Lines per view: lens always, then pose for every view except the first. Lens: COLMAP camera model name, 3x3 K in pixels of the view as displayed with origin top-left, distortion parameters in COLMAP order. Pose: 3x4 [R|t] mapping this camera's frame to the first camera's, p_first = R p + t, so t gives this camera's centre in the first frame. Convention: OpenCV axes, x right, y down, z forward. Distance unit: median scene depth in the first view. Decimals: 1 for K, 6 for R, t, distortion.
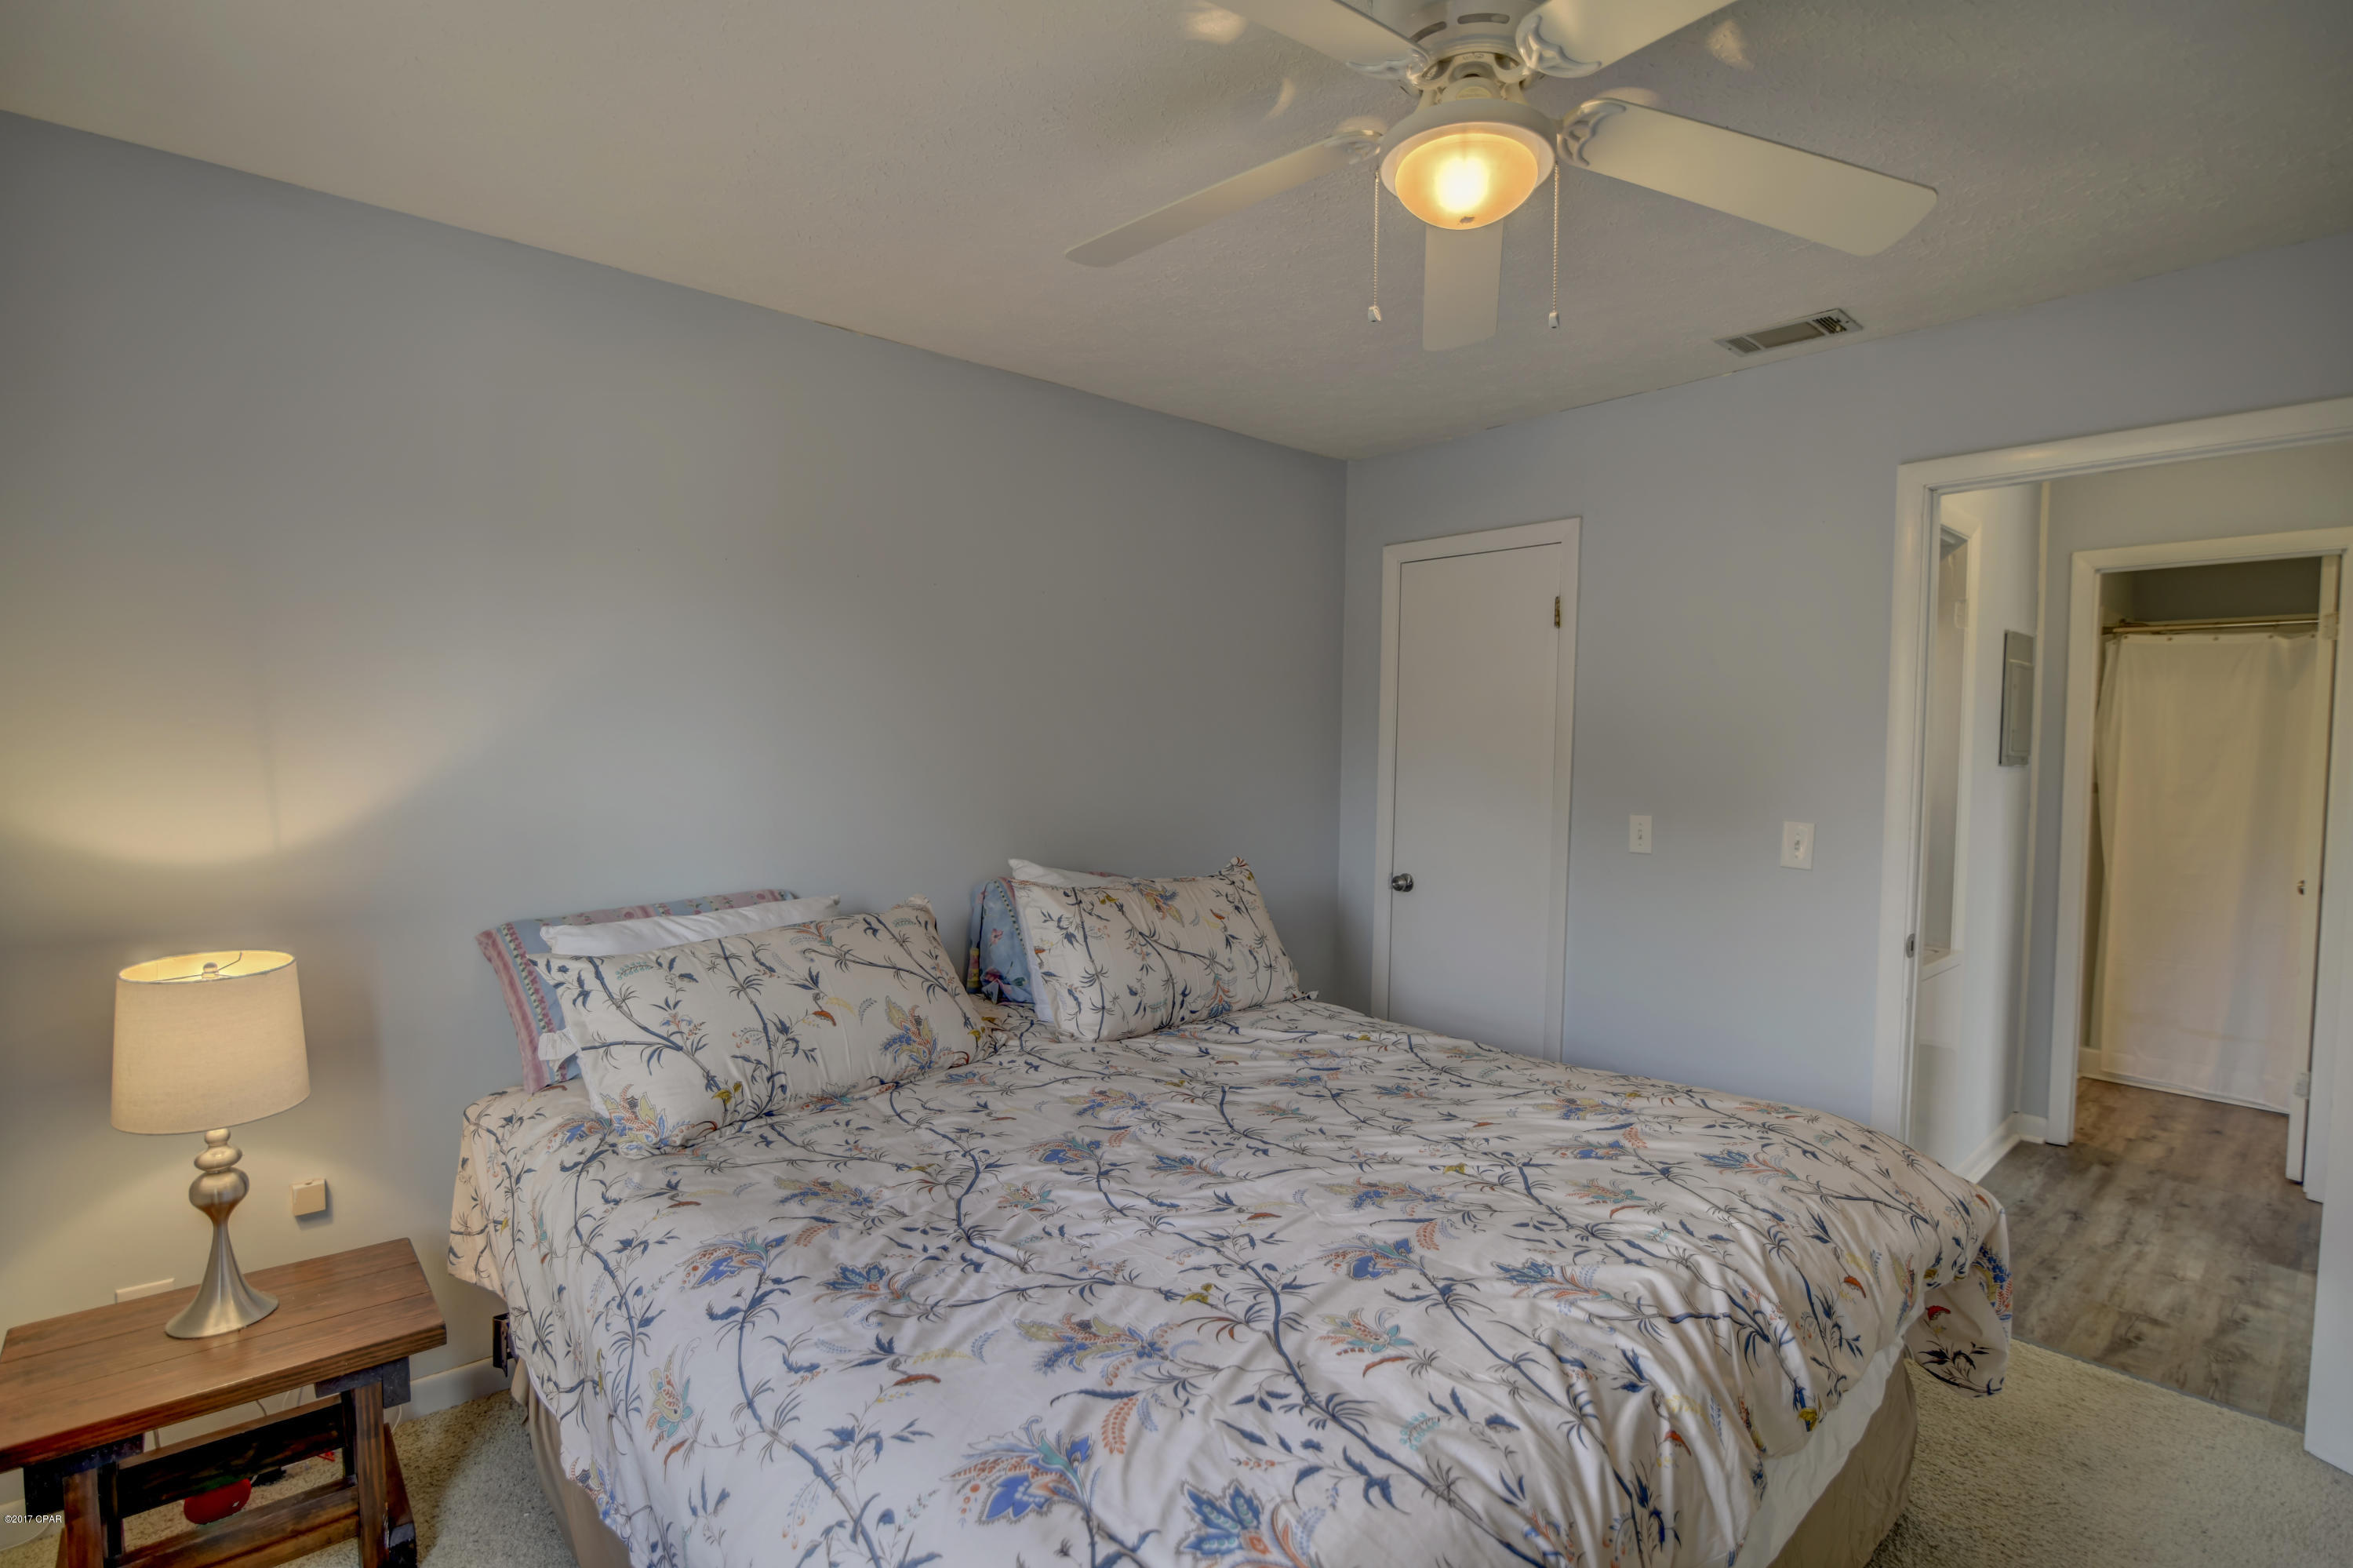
lens RADIAL K [[1101.2, 0, 1169.0], [0, 1101.2, 789.1], [0, 0, 1]] dist [-0.018776, 0.000033]
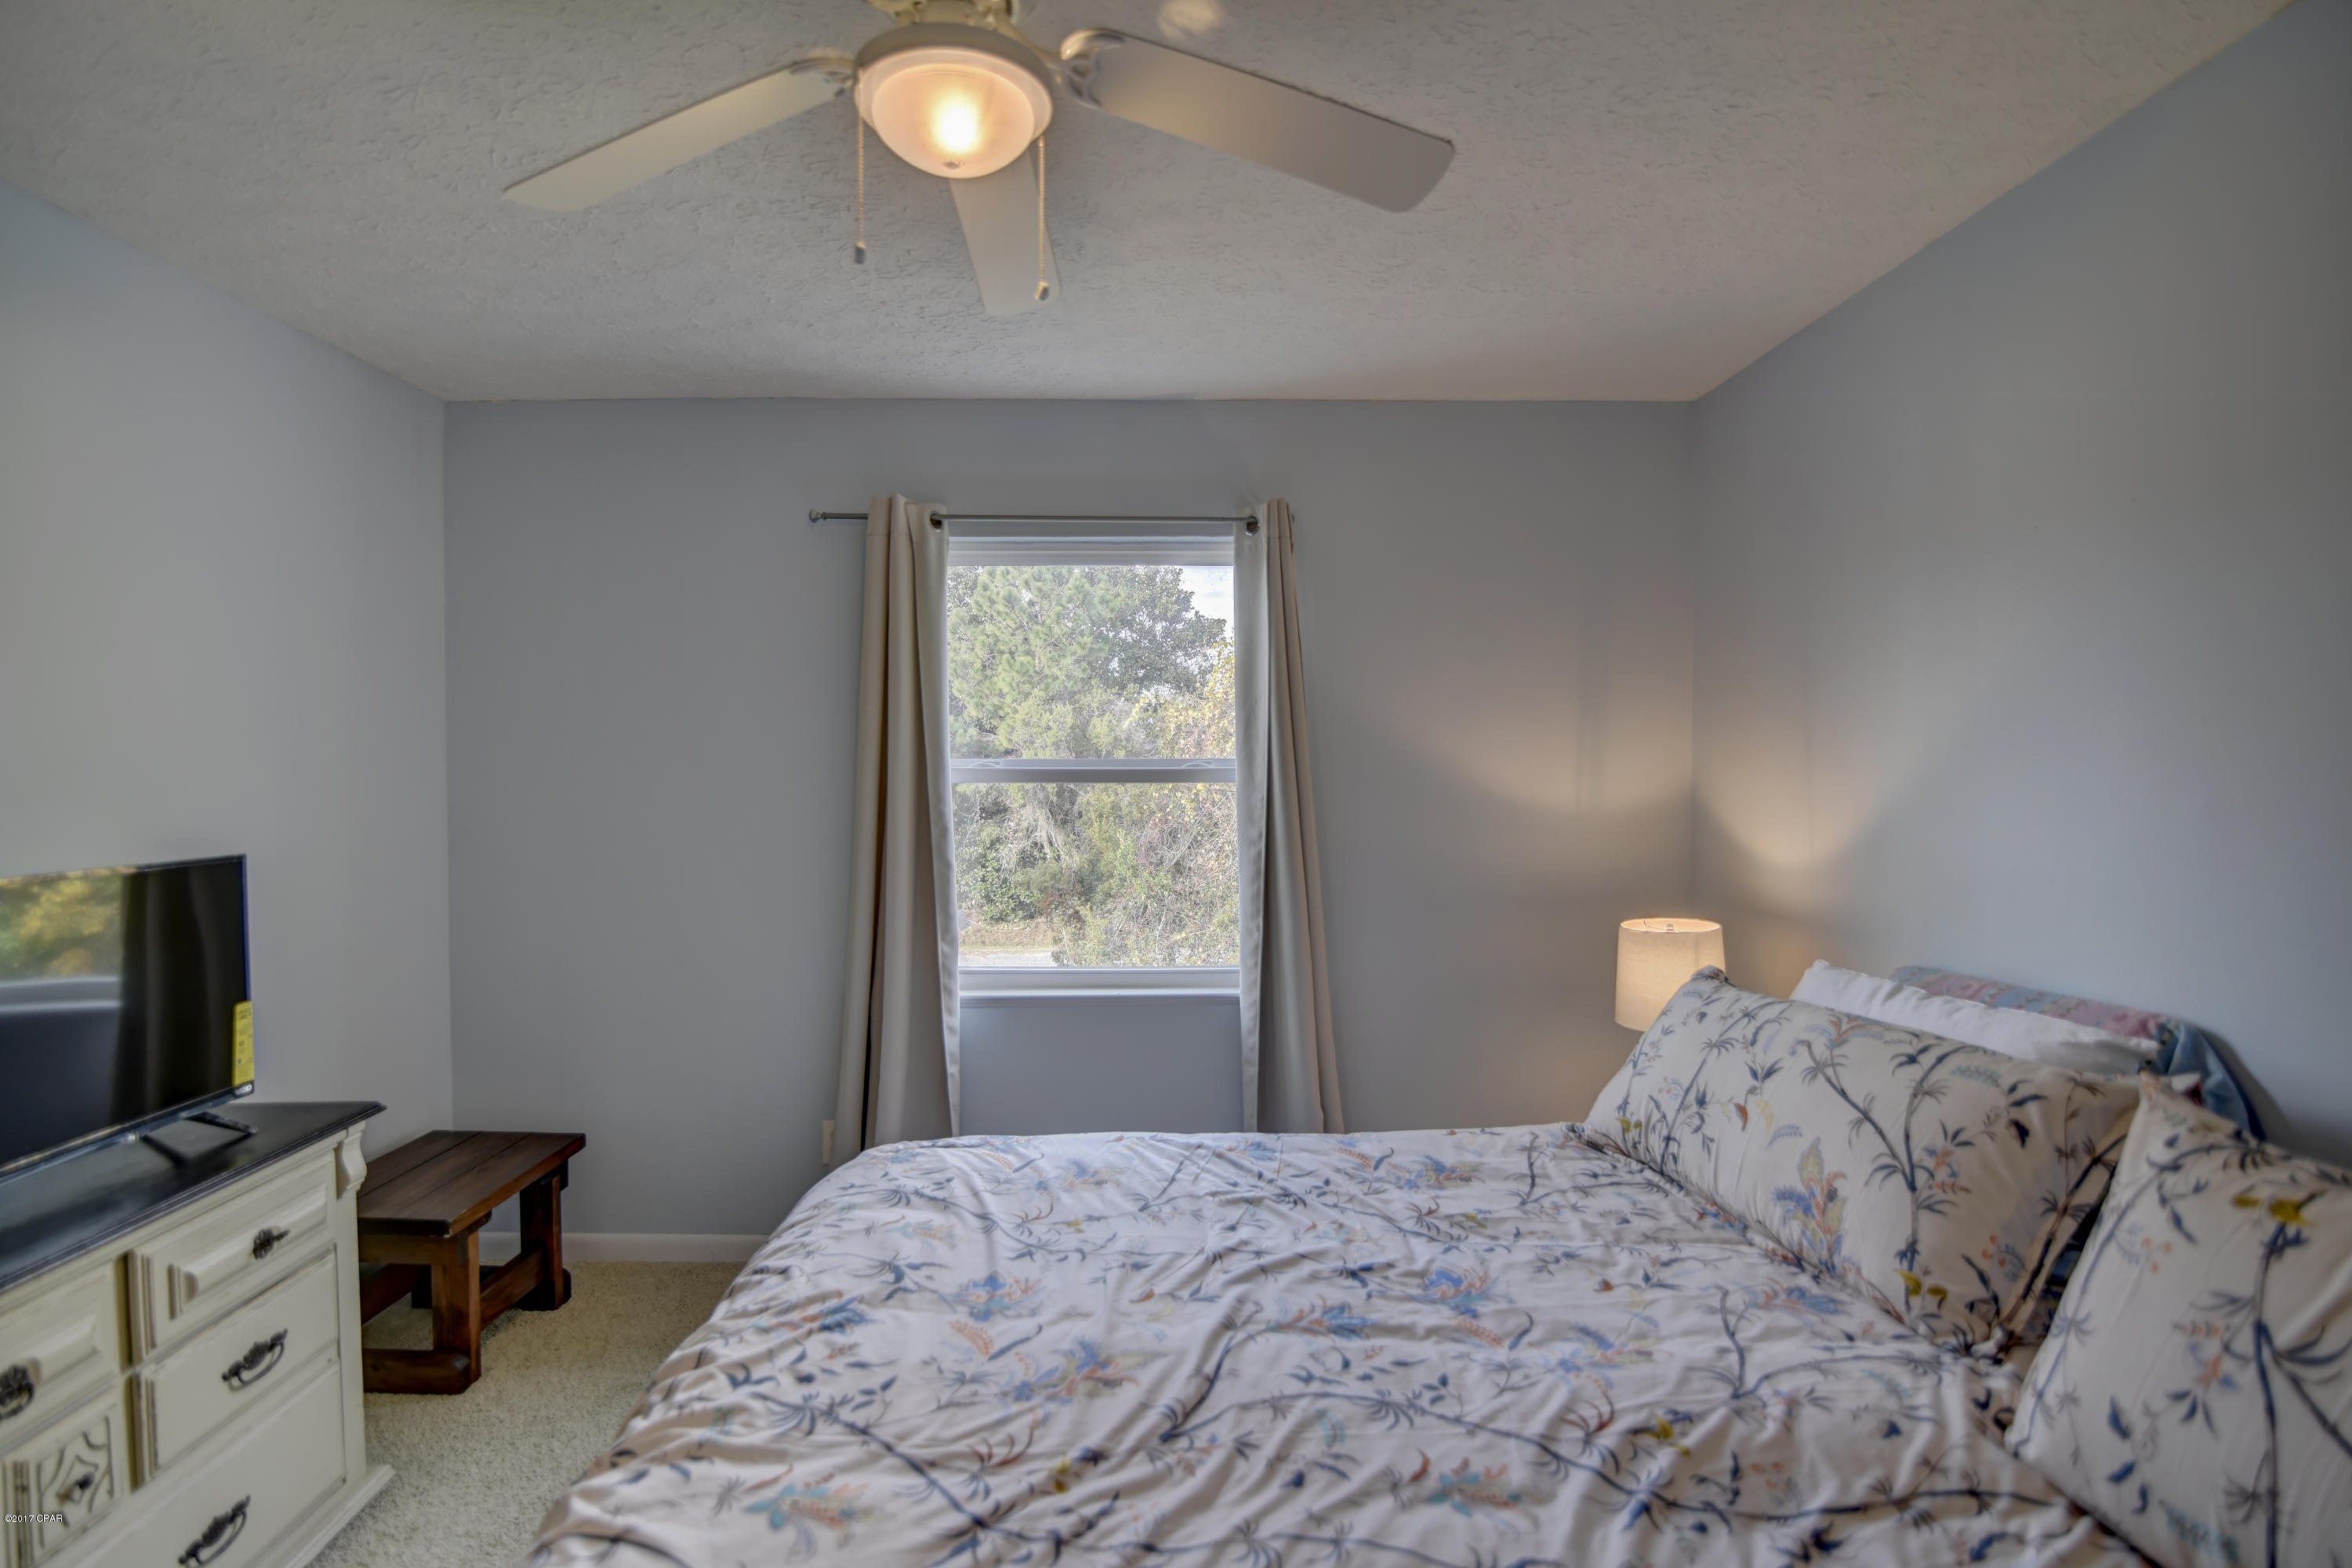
lens RADIAL K [[1100.7, 0, 1168.5], [0, 1100.7, 789.1], [0, 0, 1]] dist [-0.018776, 0.000033]
pose [[-0.648654, 0.007264, -0.761049, 0.617296], [-0.040423, 0.998214, 0.043980, -0.053847], [0.760009, 0.059292, -0.647202, 1.287201]]
